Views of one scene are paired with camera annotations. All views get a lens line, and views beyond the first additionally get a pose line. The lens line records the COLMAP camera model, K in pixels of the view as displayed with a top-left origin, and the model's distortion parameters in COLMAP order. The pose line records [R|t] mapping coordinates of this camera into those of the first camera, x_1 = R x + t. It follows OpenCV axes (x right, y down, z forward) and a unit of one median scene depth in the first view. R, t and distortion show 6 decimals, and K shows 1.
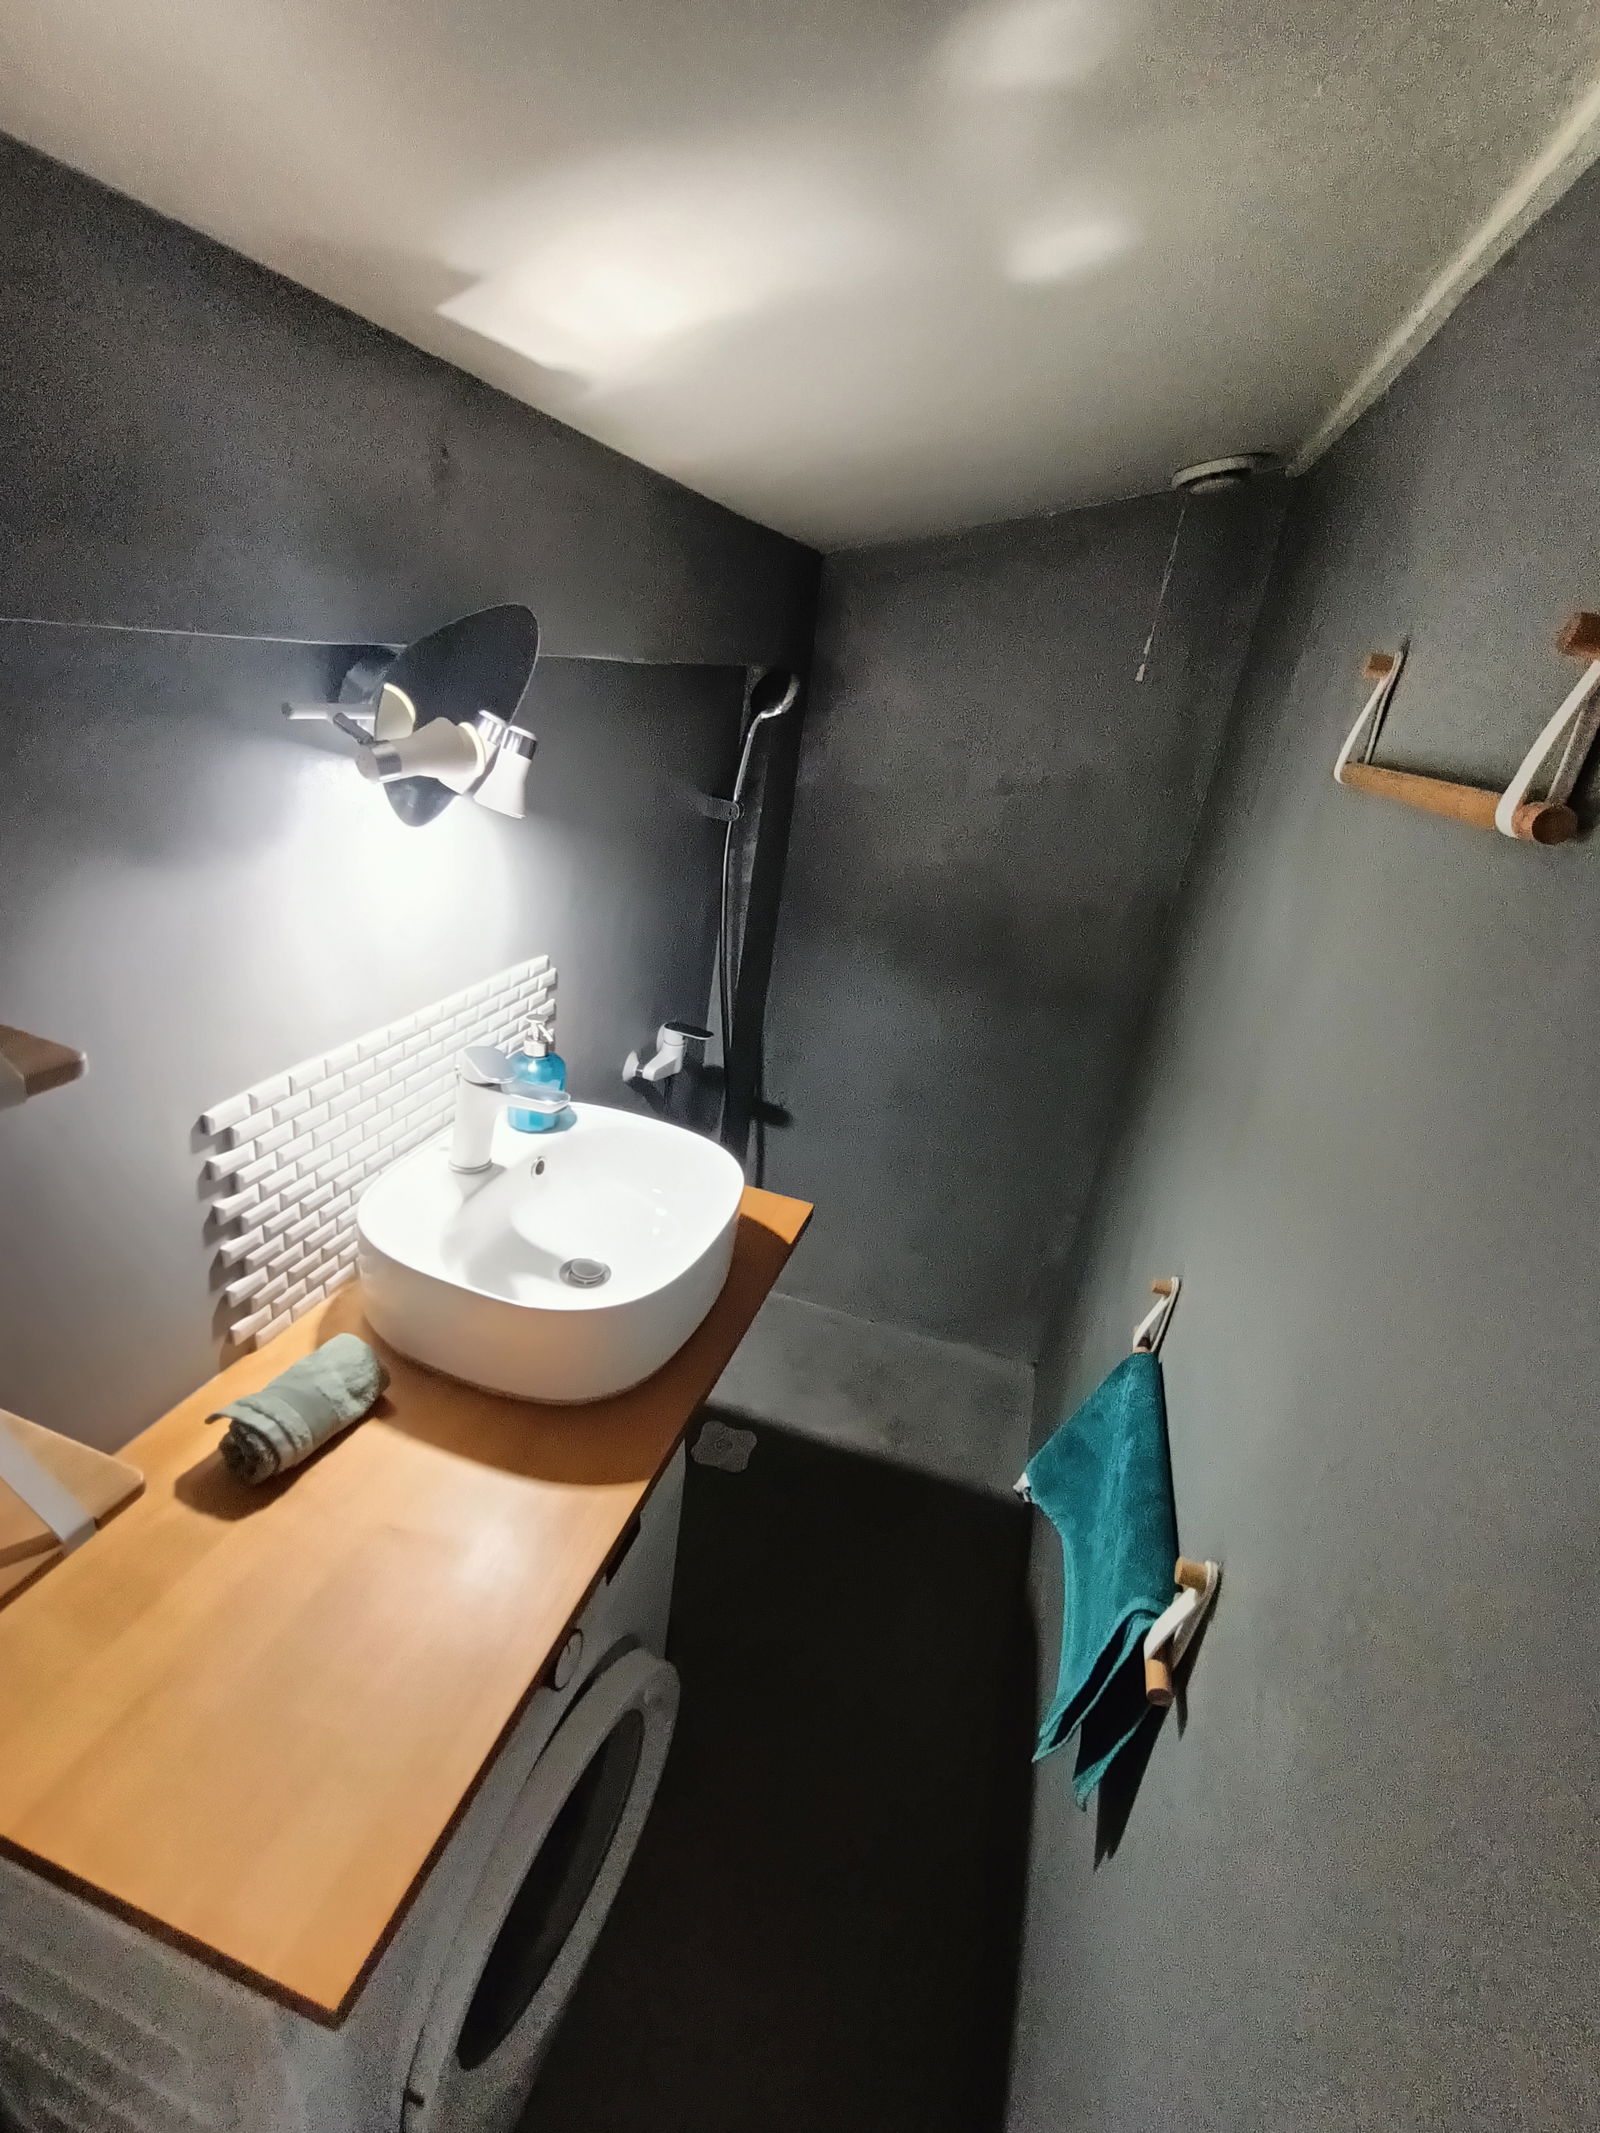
lens RADIAL K [[981.1, 0, 799.2], [0, 981.1, 1074.3], [0, 0, 1]] dist [0.003696, -0.000459]
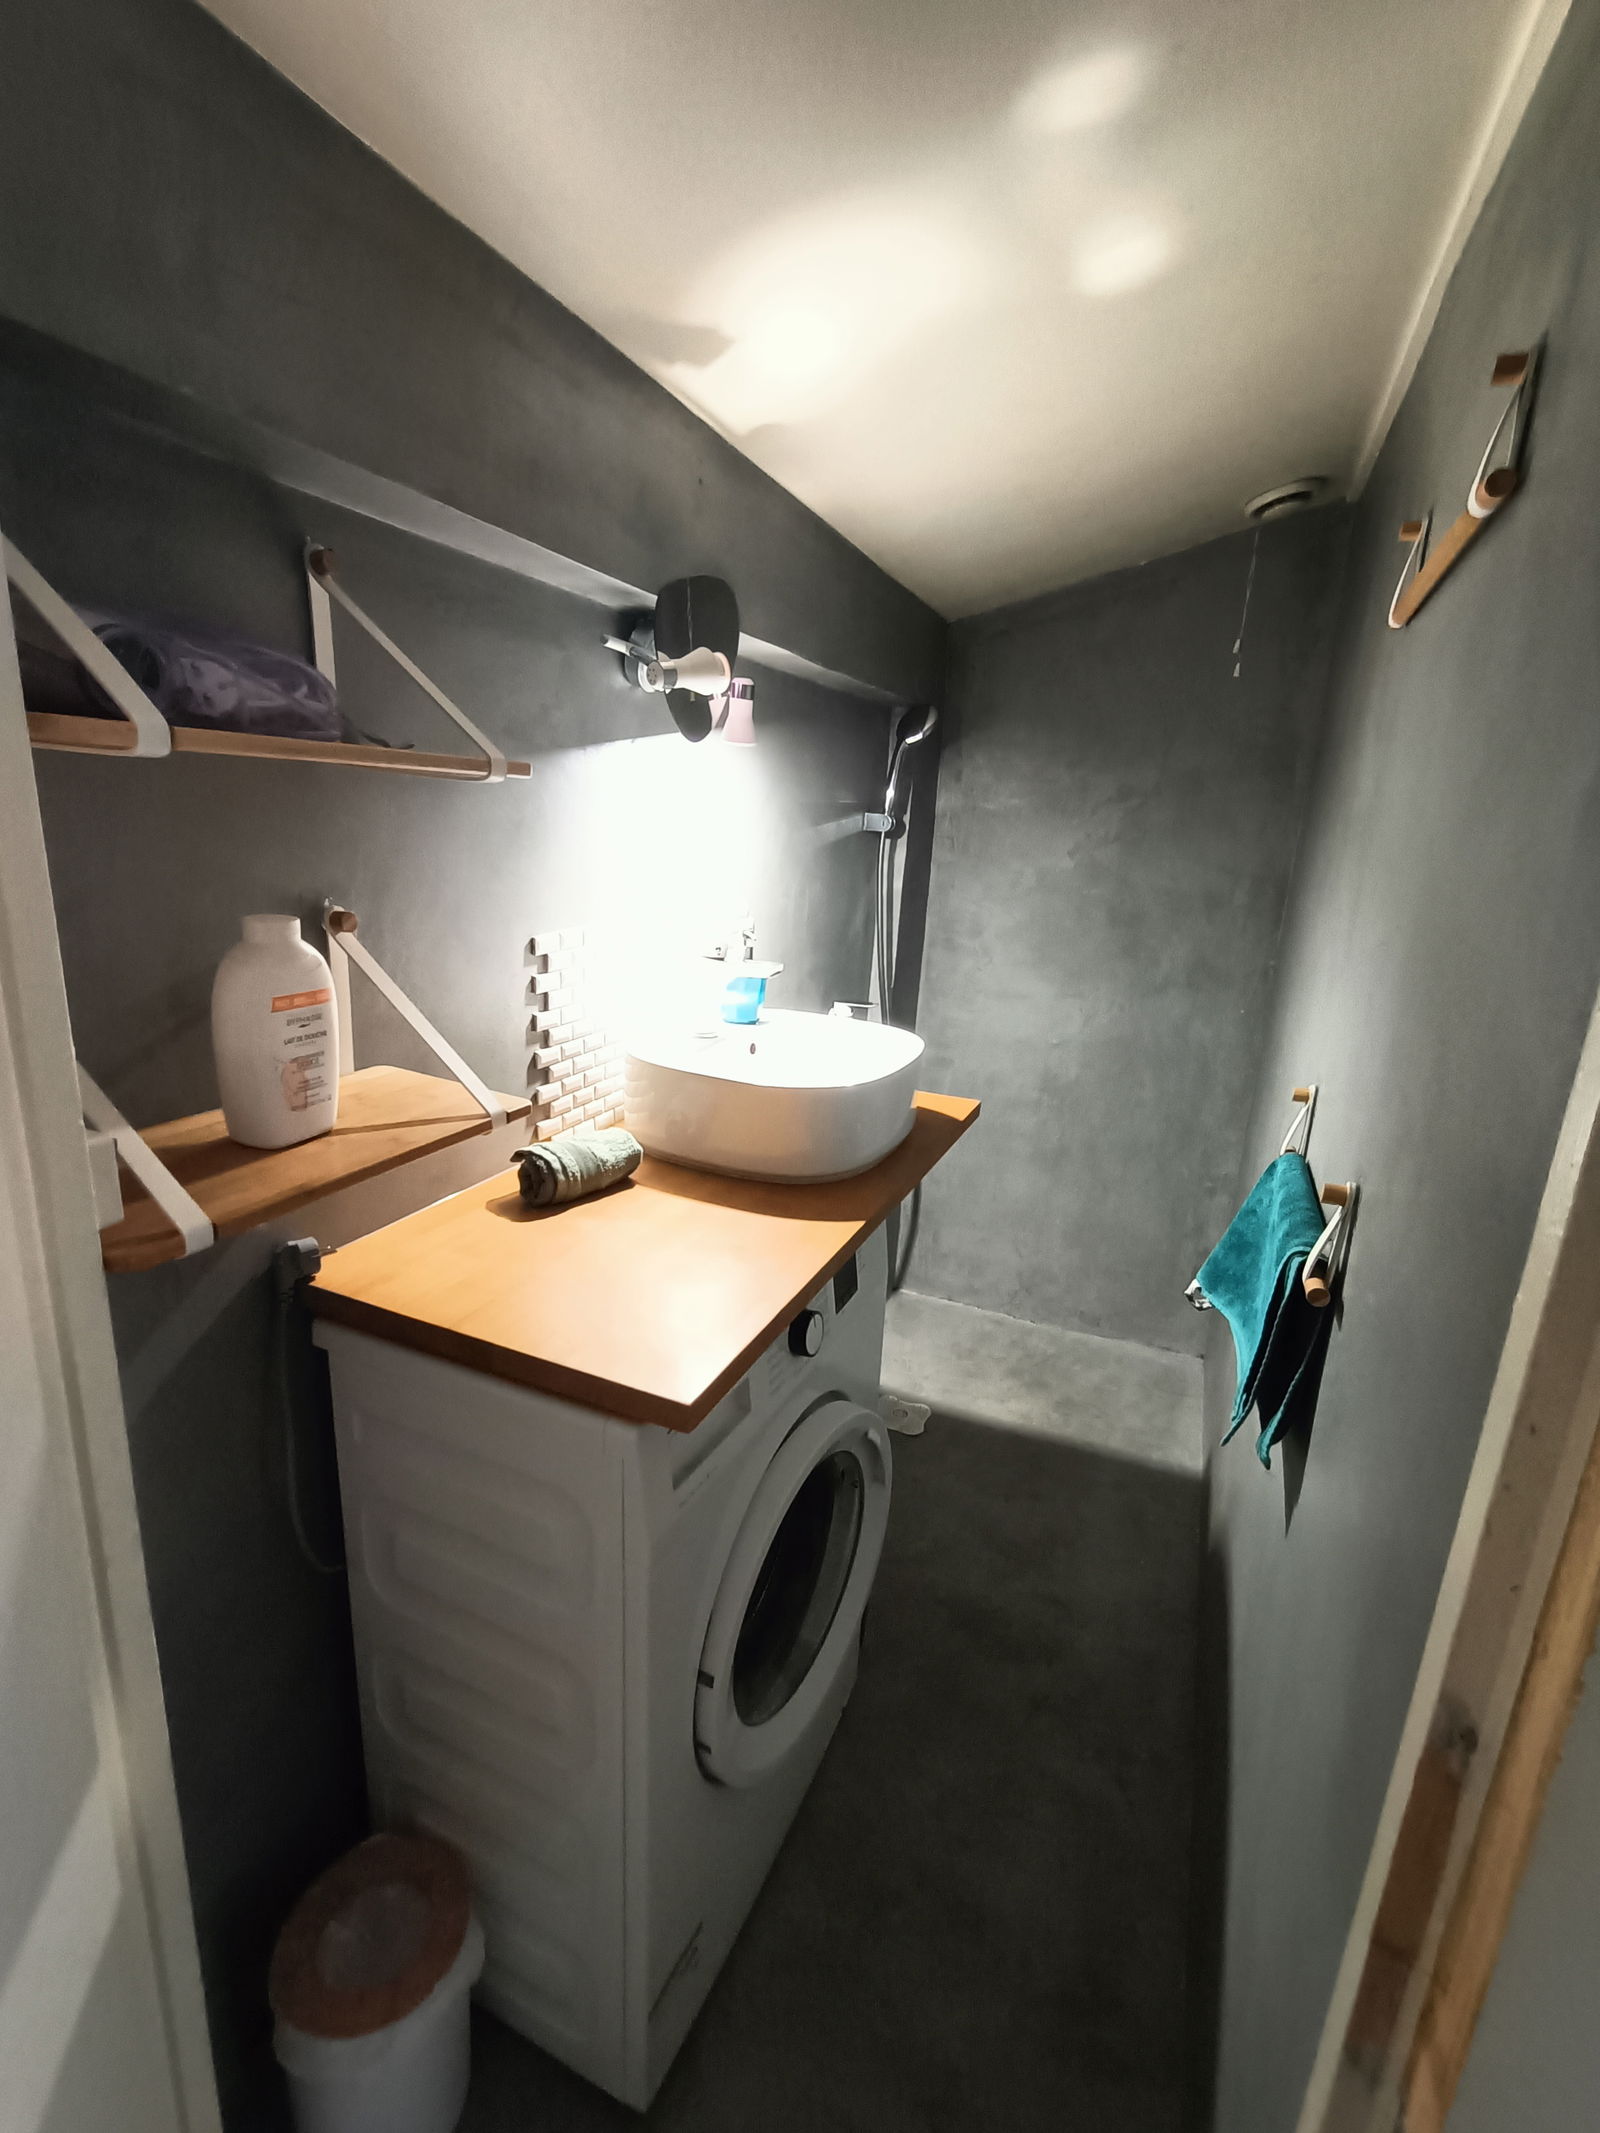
lens RADIAL K [[981.1, 0, 799.2], [0, 981.1, 1074.3], [0, 0, 1]] dist [0.003696, -0.000459]
pose [[0.990759, -0.051702, -0.125394, -0.063718], [0.030840, 0.986154, -0.162938, 0.363653], [0.132082, 0.157566, 0.978635, -0.198545]]
